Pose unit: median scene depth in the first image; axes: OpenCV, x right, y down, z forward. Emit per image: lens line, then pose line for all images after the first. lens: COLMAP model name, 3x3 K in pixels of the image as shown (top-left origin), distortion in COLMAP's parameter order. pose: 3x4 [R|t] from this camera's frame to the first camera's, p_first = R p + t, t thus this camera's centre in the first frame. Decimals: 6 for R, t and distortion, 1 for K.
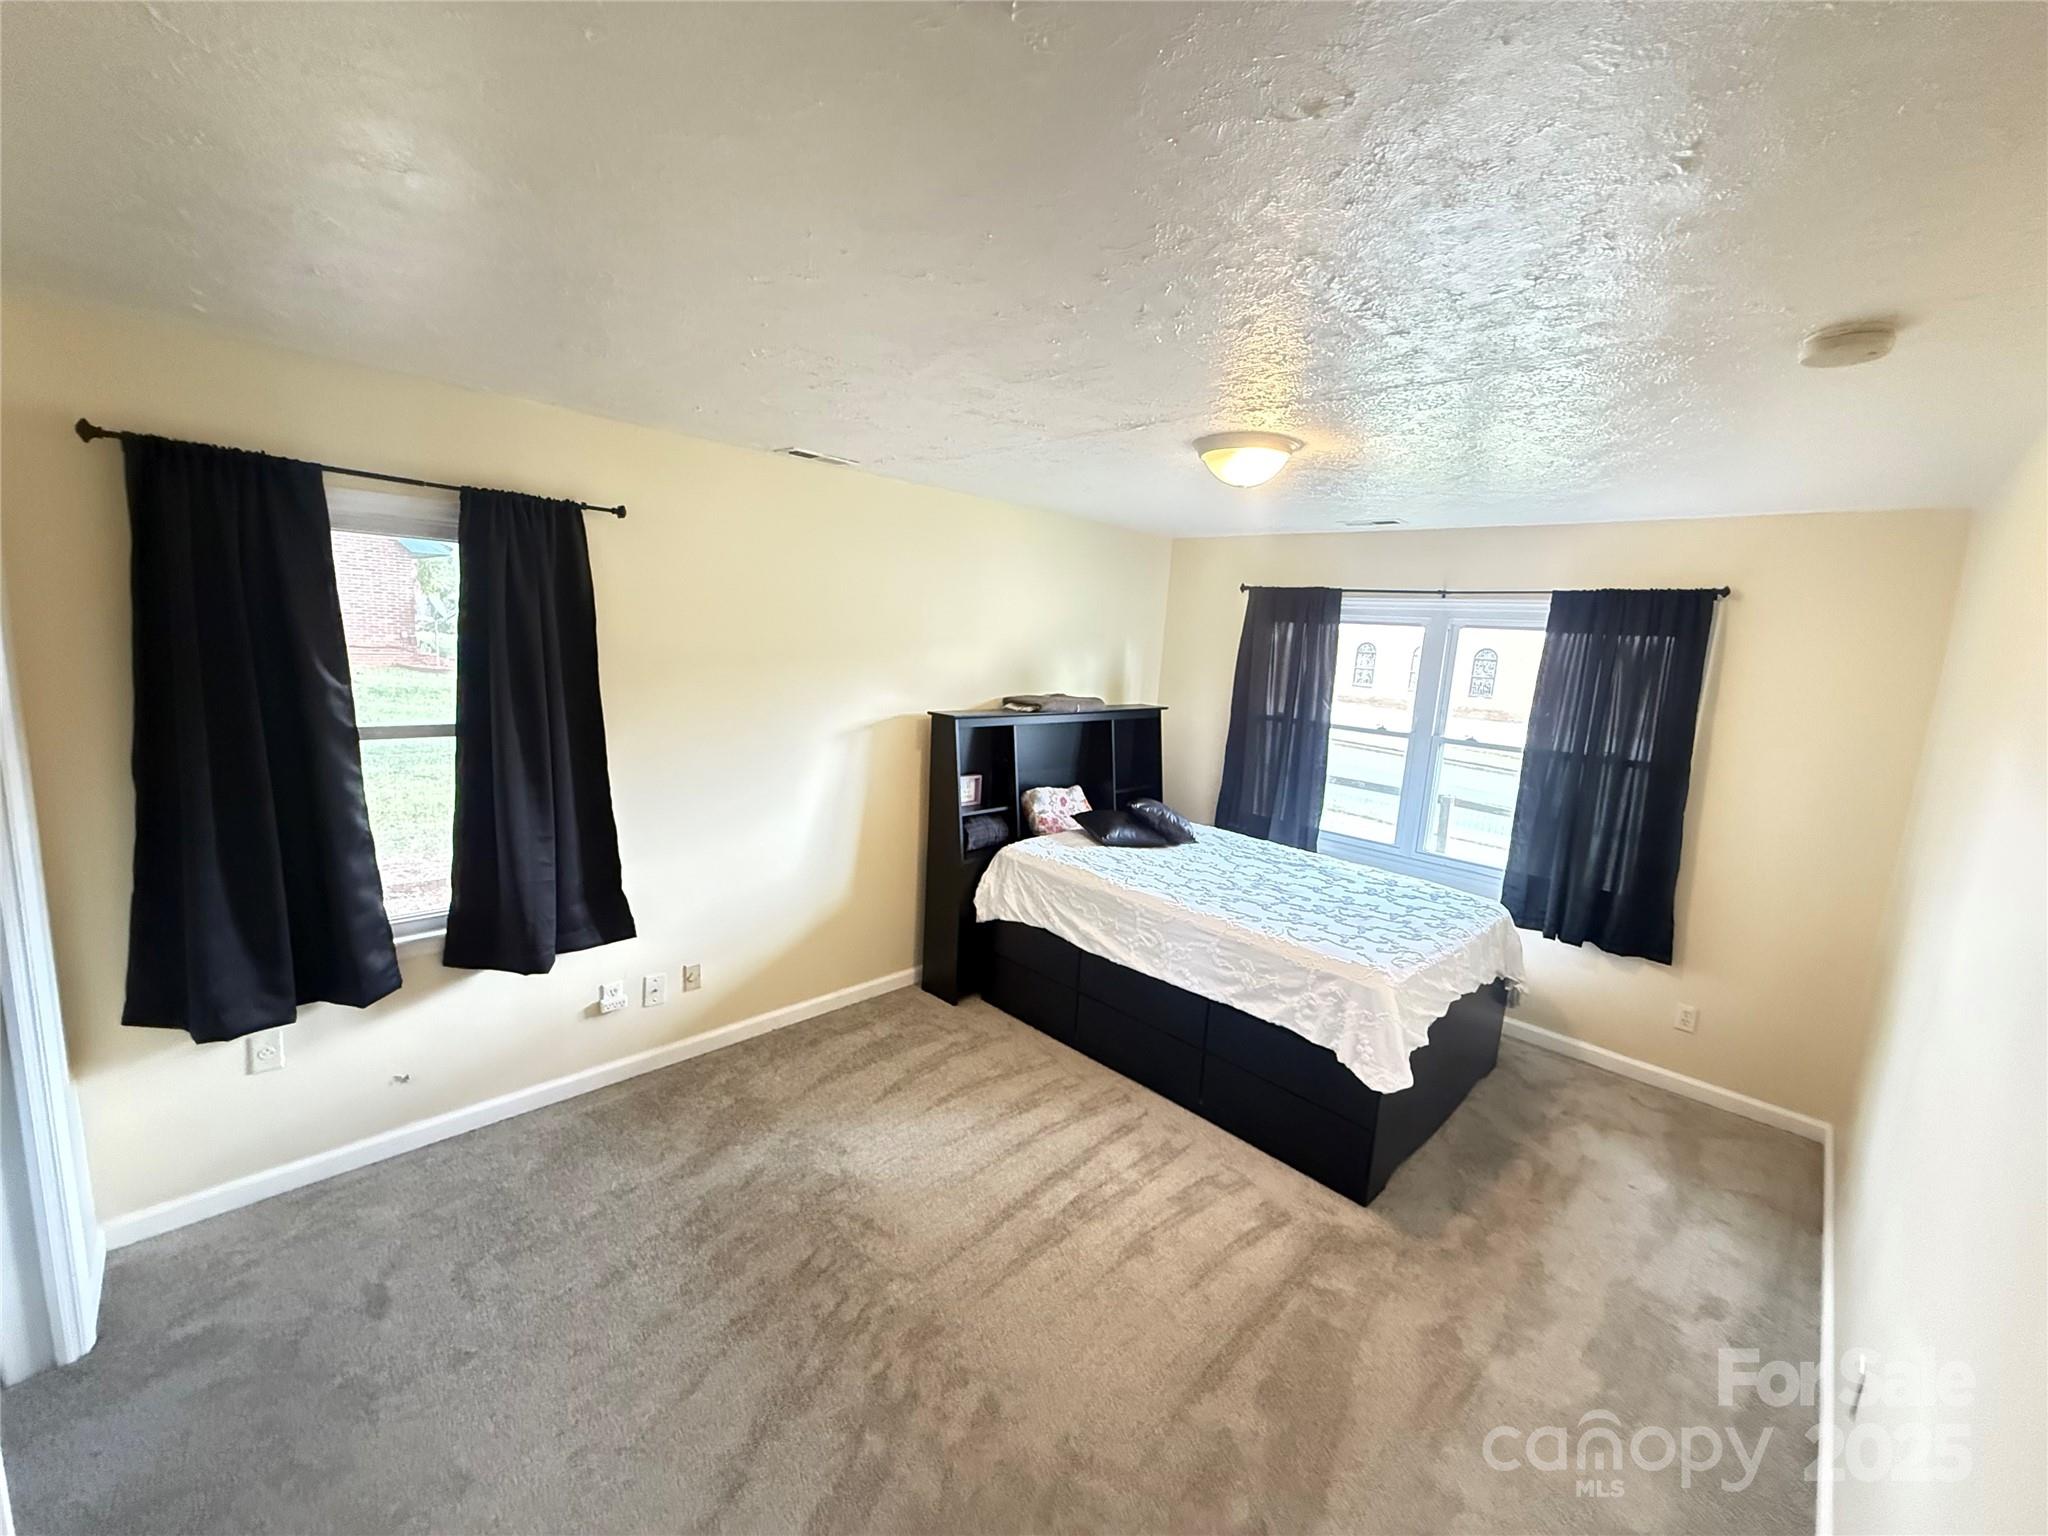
lens RADIAL K [[815.5, 0, 1018.6], [0, 815.5, 771.7], [0, 0, 1]] dist [-0.001724, -0.000236]
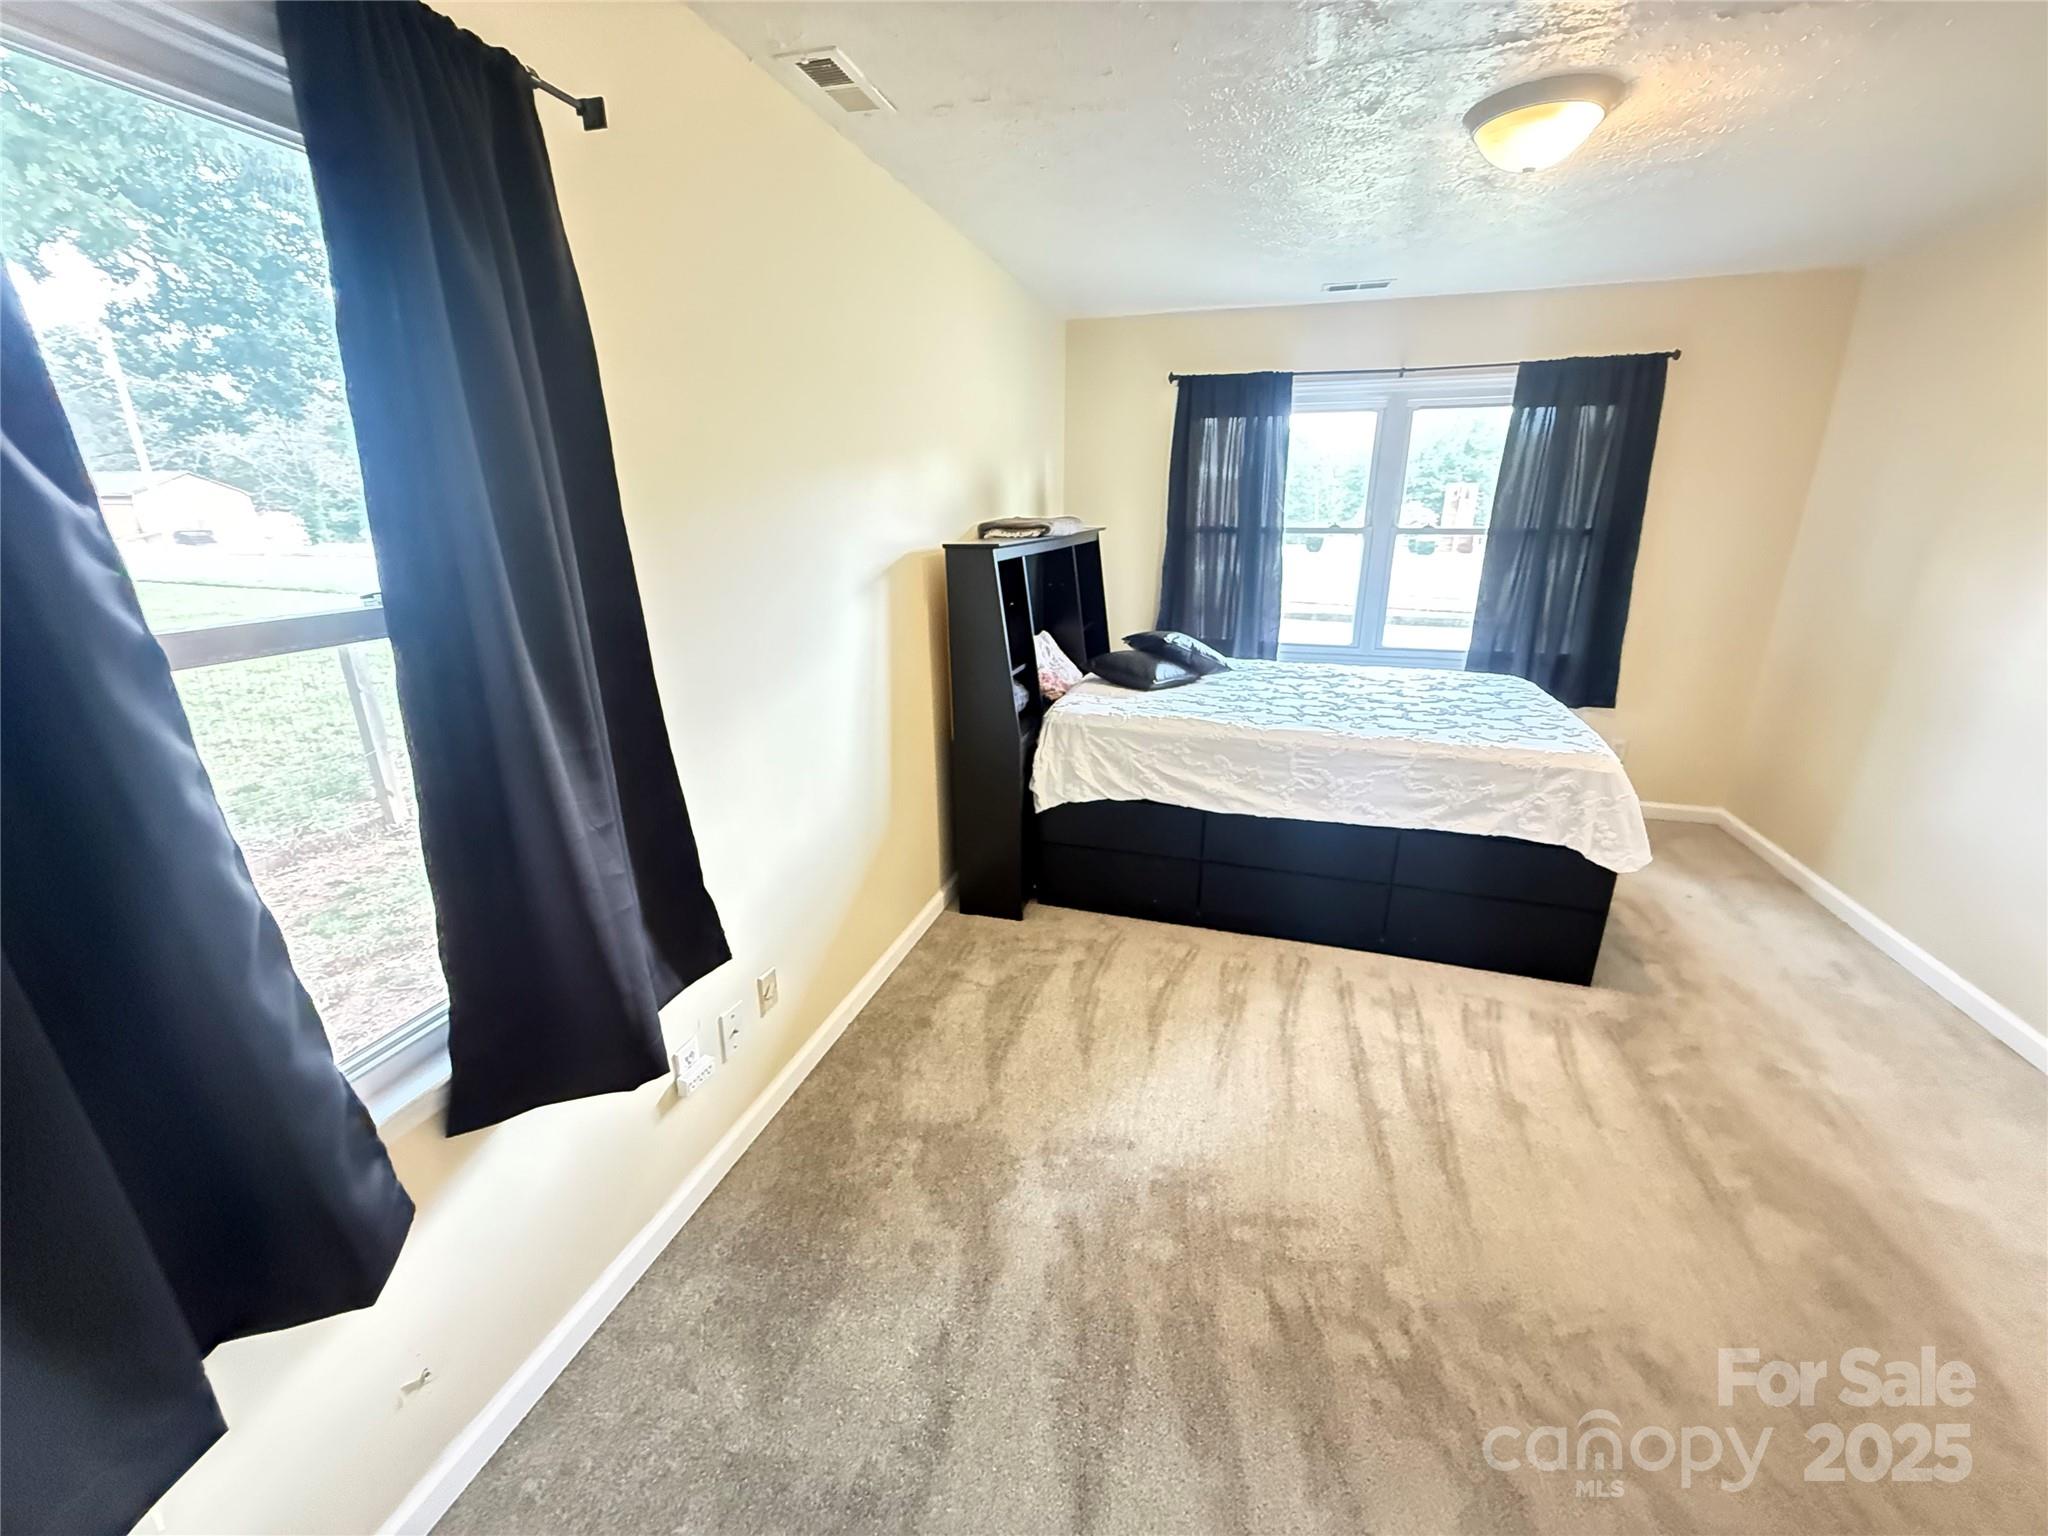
lens RADIAL K [[815.5, 0, 1025.7], [0, 815.5, 768.9], [0, 0, 1]] dist [-0.001724, -0.000236]
pose [[0.883911, -0.205870, 0.419903, -0.462298], [0.135499, 0.972118, 0.191380, -0.010822], [-0.447594, -0.112266, 0.887162, 0.374210]]
